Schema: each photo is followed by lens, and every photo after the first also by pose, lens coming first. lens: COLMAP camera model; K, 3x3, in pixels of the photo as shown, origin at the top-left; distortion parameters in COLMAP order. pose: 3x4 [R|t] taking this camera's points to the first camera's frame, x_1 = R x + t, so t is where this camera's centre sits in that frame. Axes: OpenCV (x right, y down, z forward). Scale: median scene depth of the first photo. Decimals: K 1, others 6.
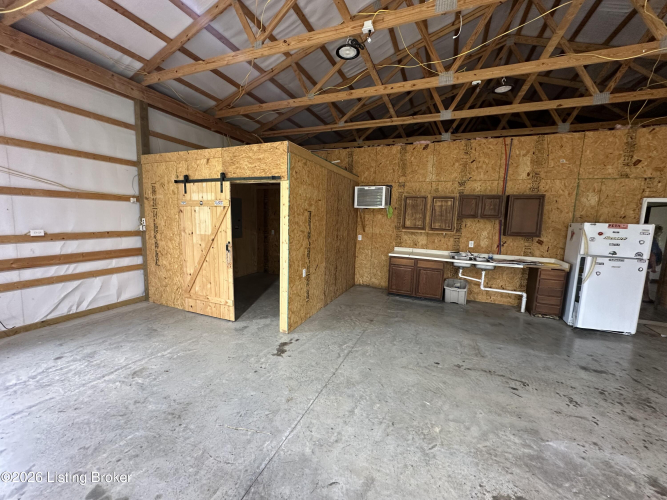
lens RADIAL K [[266.9, 0, 332.9], [0, 266.9, 249.4], [0, 0, 1]] dist [-0.003917, 0.002181]
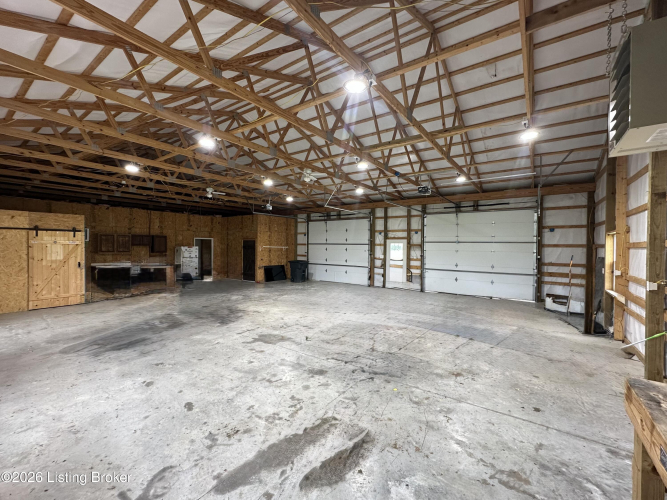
lens RADIAL K [[286.4, 0, 336.1], [0, 286.4, 250.5], [0, 0, 1]] dist [-0.027714, -0.000124]
pose [[0.214258, -0.039229, 0.975989, -1.795198], [0.121833, 0.992464, 0.013146, 0.113653], [-0.969149, 0.116091, 0.217423, -1.360462]]
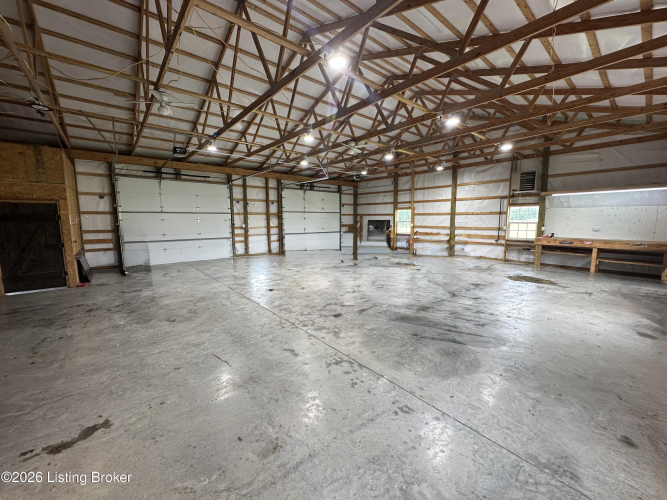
lens RADIAL K [[266.9, 0, 335.6], [0, 266.9, 252.1], [0, 0, 1]] dist [-0.003917, 0.002181]
pose [[-0.892272, -0.087451, 0.442948, -0.809767], [0.031400, 0.966668, 0.254101, -0.151027], [-0.450405, 0.240636, -0.859785, 0.987625]]
